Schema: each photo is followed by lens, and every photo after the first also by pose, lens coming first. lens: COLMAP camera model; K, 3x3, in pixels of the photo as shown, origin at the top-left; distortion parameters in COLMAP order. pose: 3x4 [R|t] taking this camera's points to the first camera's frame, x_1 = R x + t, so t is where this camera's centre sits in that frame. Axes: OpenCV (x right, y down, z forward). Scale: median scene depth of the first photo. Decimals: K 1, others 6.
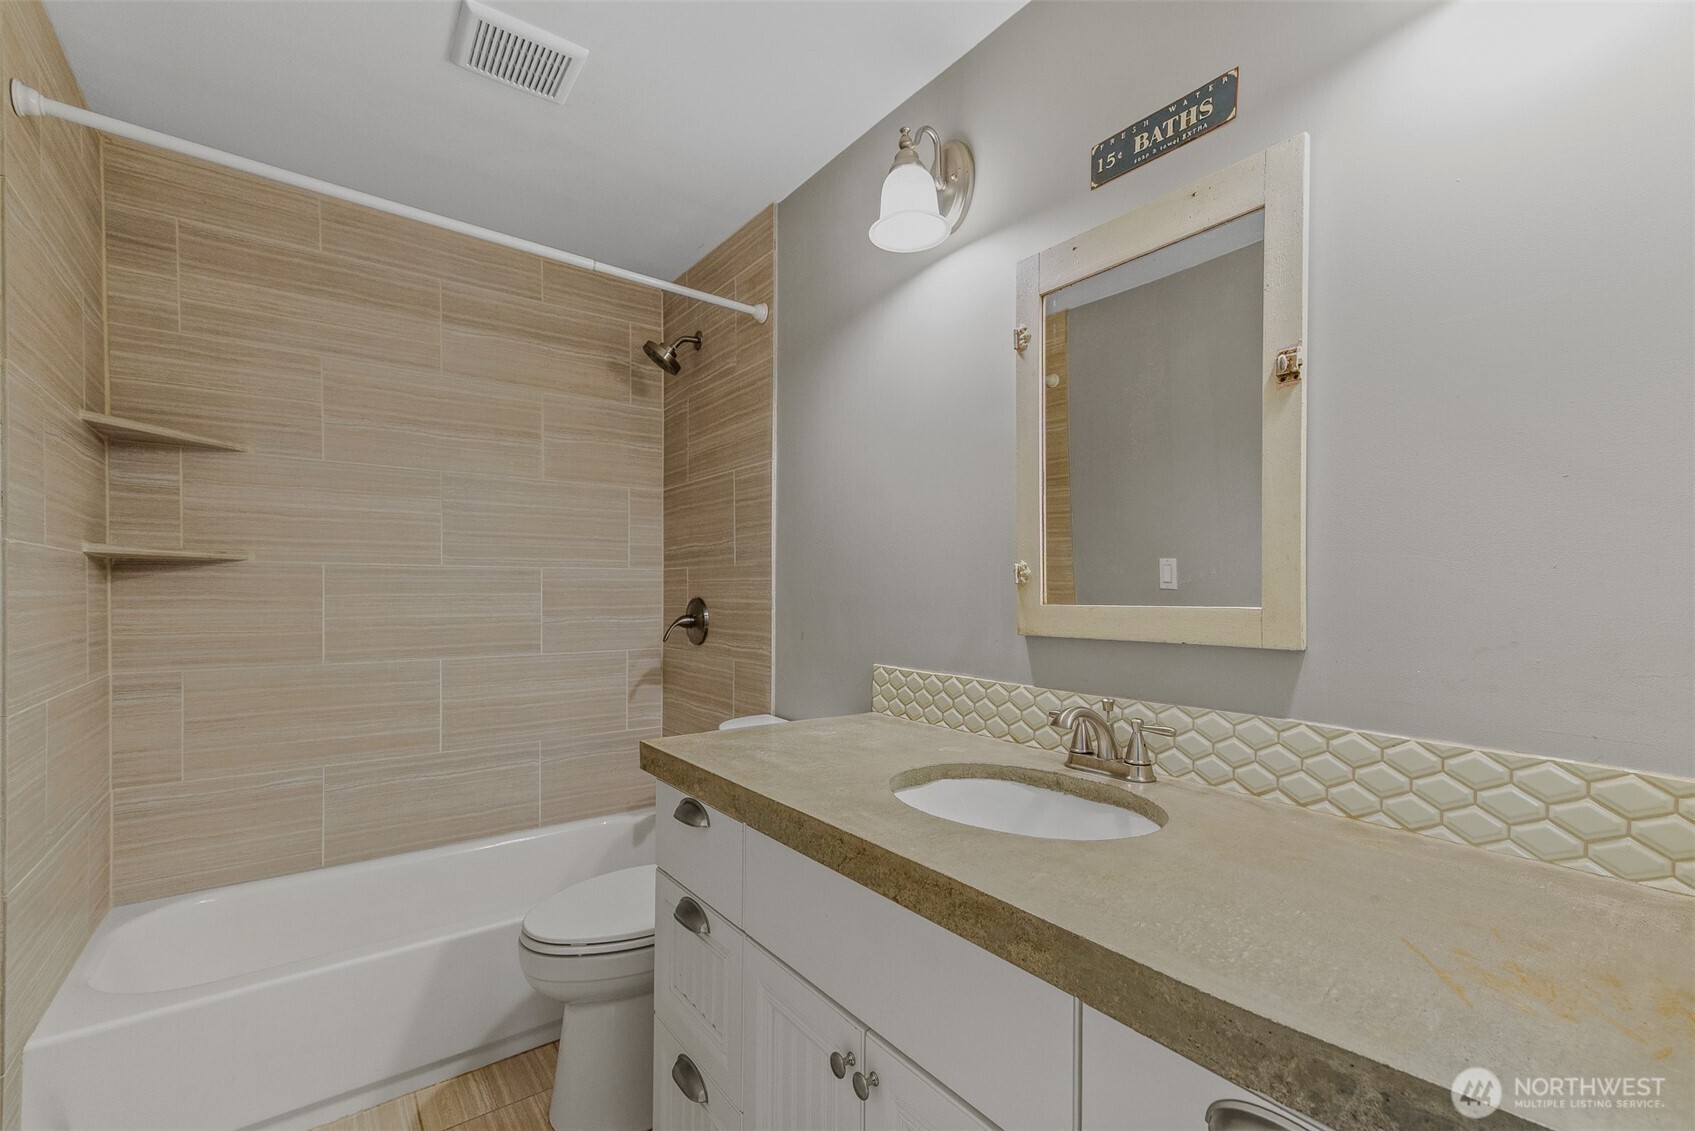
lens RADIAL K [[732.2, 0, 850.8], [0, 732.2, 582.3], [0, 0, 1]] dist [0.014988, 0.000764]
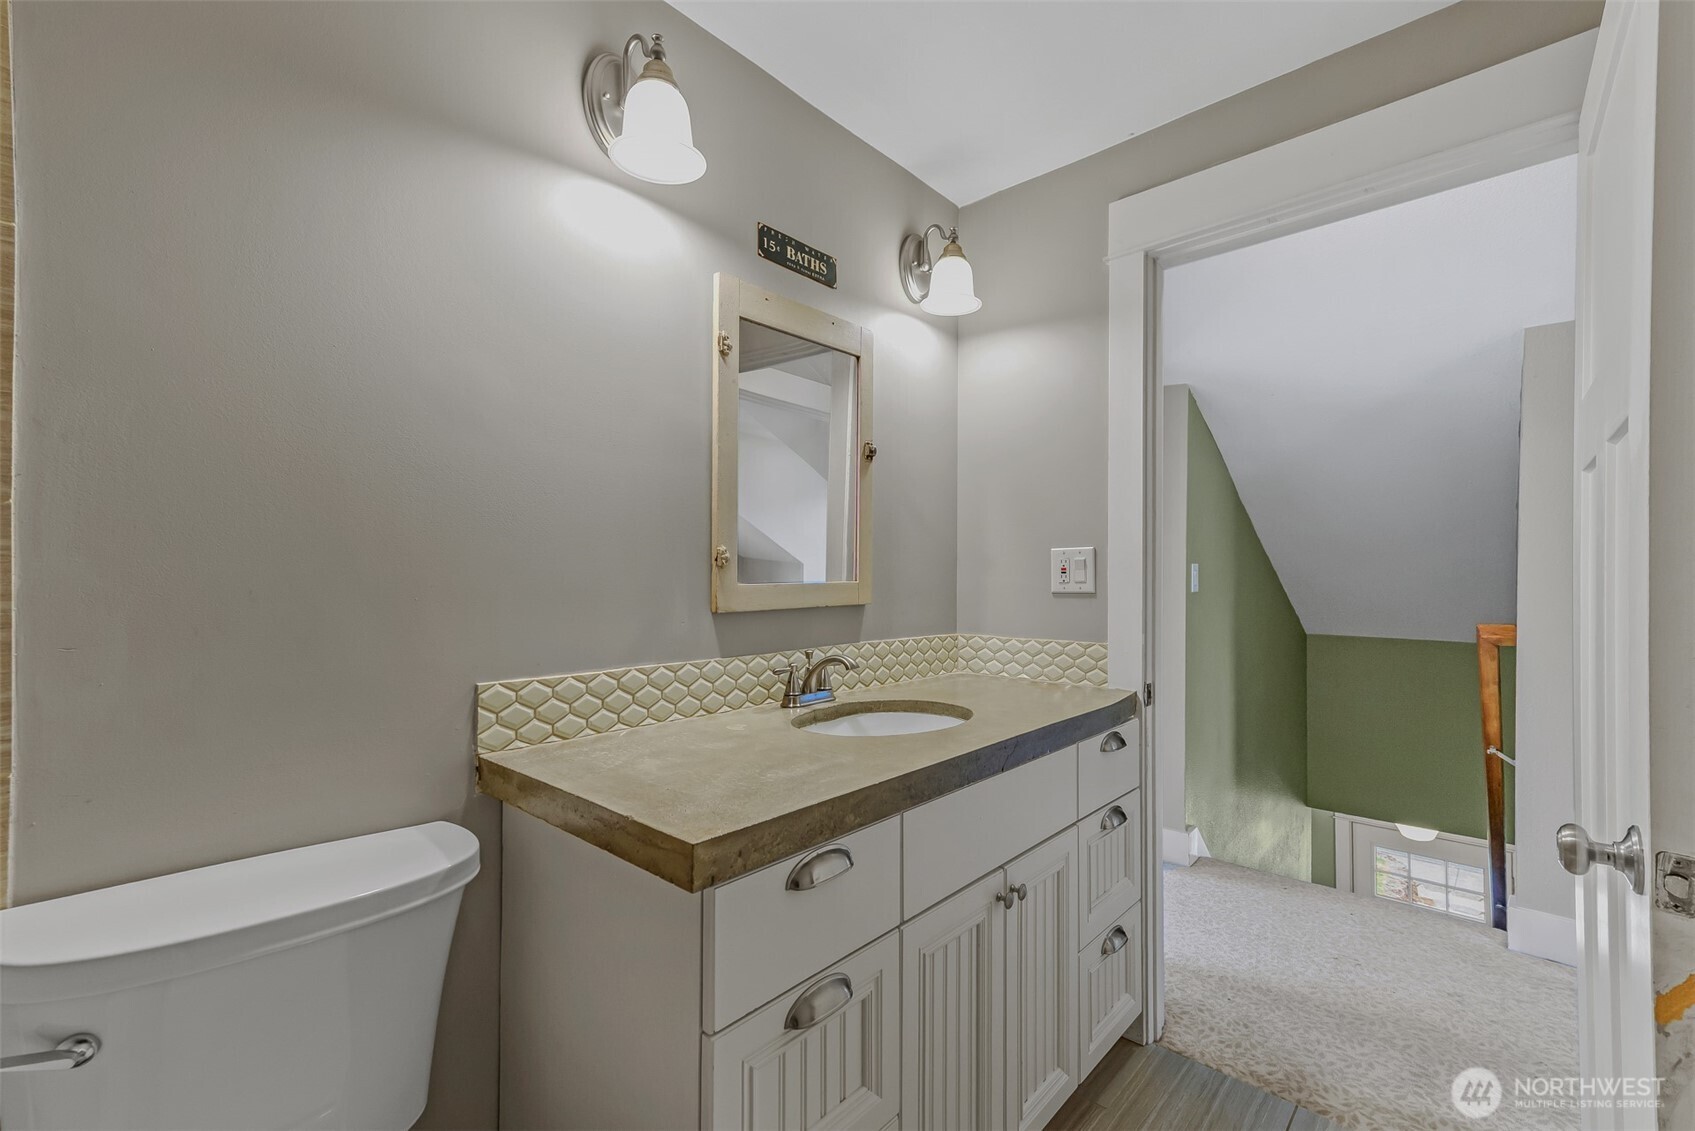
lens RADIAL K [[732.2, 0, 848.7], [0, 732.2, 564.7], [0, 0, 1]] dist [0.014988, 0.000764]
pose [[-0.192698, 0.008835, 0.981218, -0.940165], [-0.011279, 0.999873, -0.011218, 0.010419], [-0.981193, -0.013228, -0.192574, 1.091114]]
